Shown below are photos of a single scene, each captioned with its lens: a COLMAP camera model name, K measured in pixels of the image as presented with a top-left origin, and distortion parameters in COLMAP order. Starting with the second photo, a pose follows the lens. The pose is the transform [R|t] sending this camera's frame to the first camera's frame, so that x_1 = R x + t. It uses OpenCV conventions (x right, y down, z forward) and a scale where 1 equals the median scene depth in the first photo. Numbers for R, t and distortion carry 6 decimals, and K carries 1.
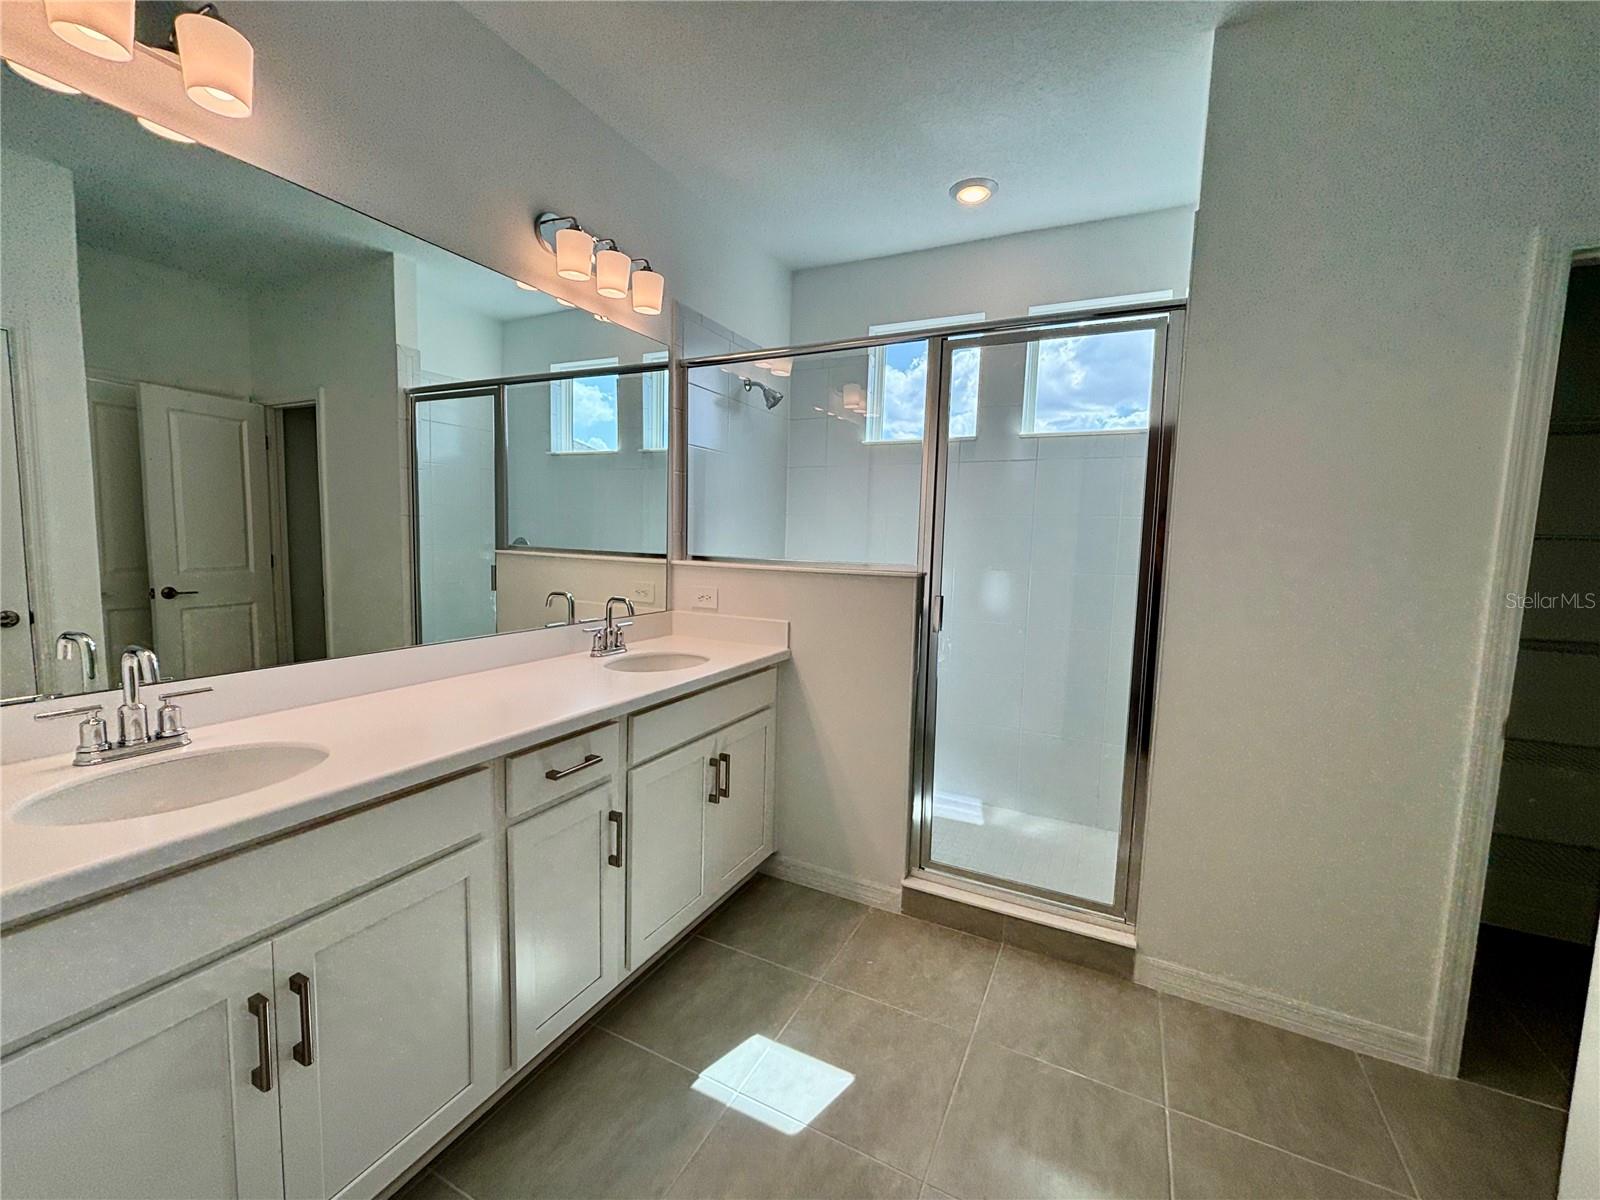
lens RADIAL K [[674.2, 0, 776.4], [0, 674.2, 596.3], [0, 0, 1]] dist [-0.000933, -0.000285]
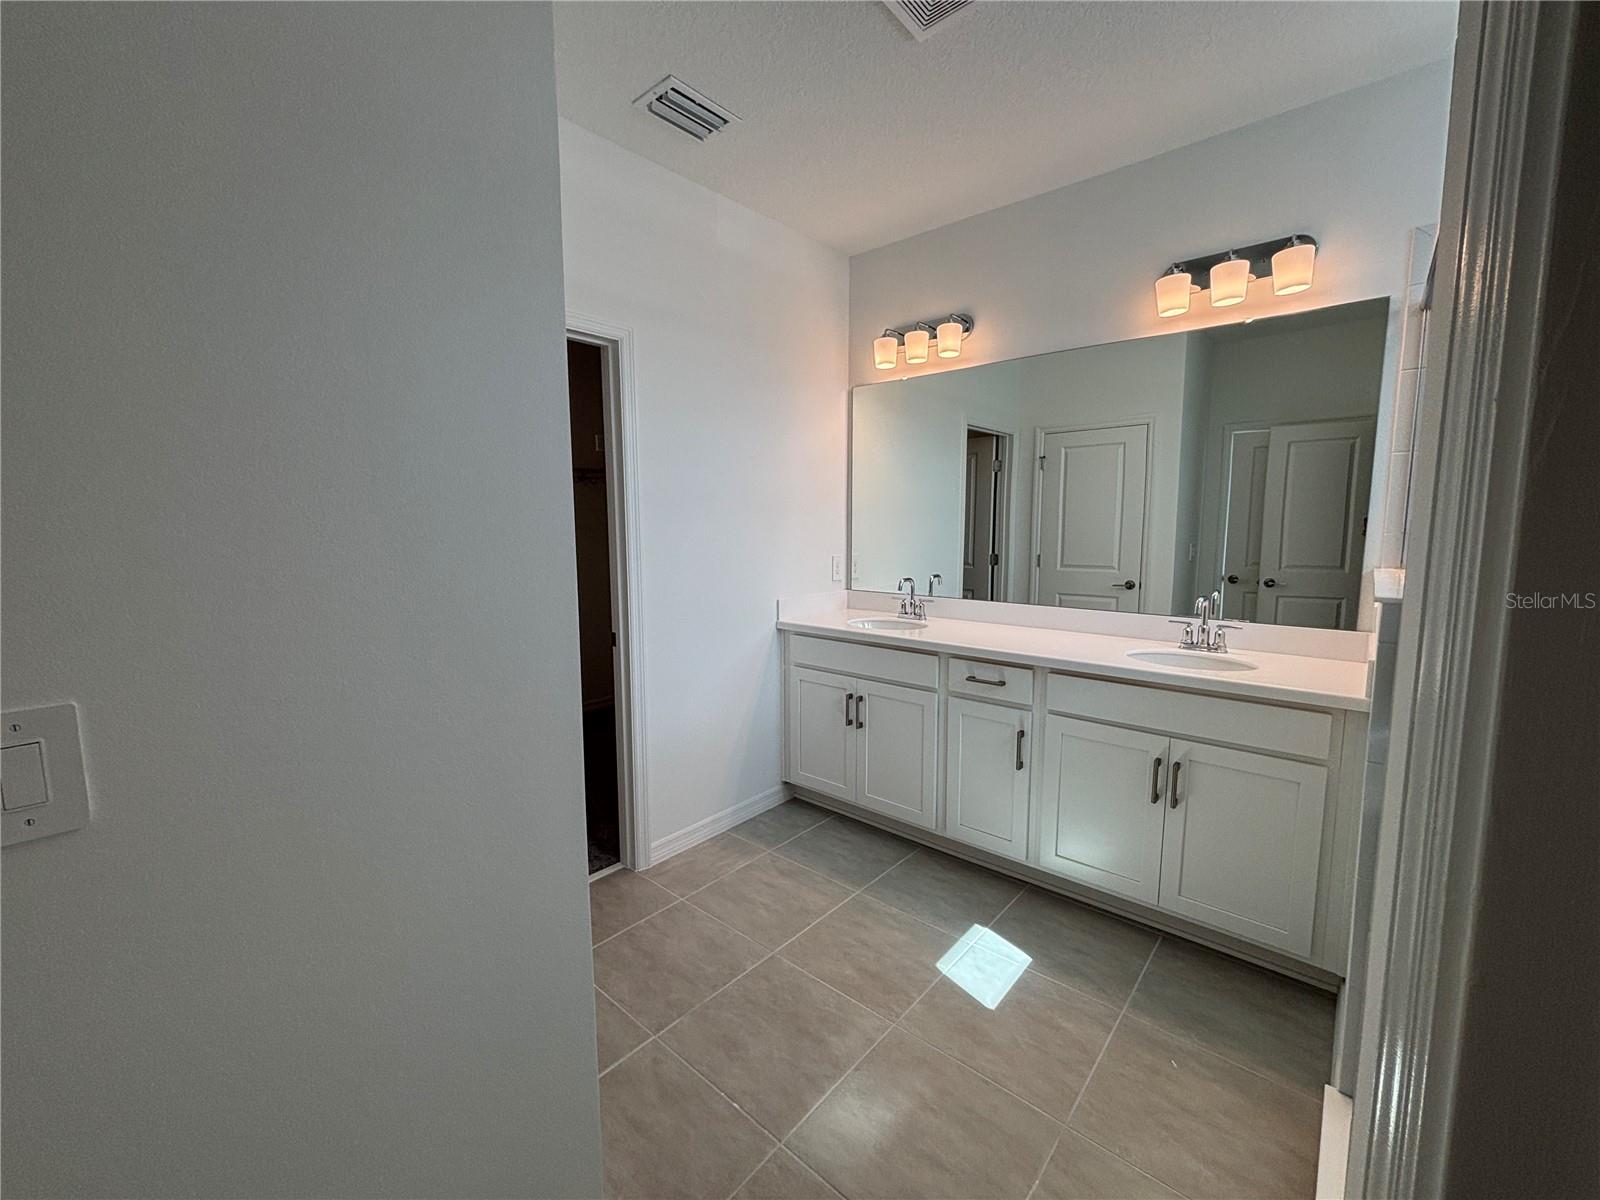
lens RADIAL K [[655.3, 0, 795.6], [0, 655.3, 599.1], [0, 0, 1]] dist [0.000647, -0.000339]
pose [[-0.258916, 0.085912, -0.962072, 0.965802], [-0.093388, 0.989144, 0.113462, -0.053851], [0.961375, 0.119223, -0.248082, 0.697286]]
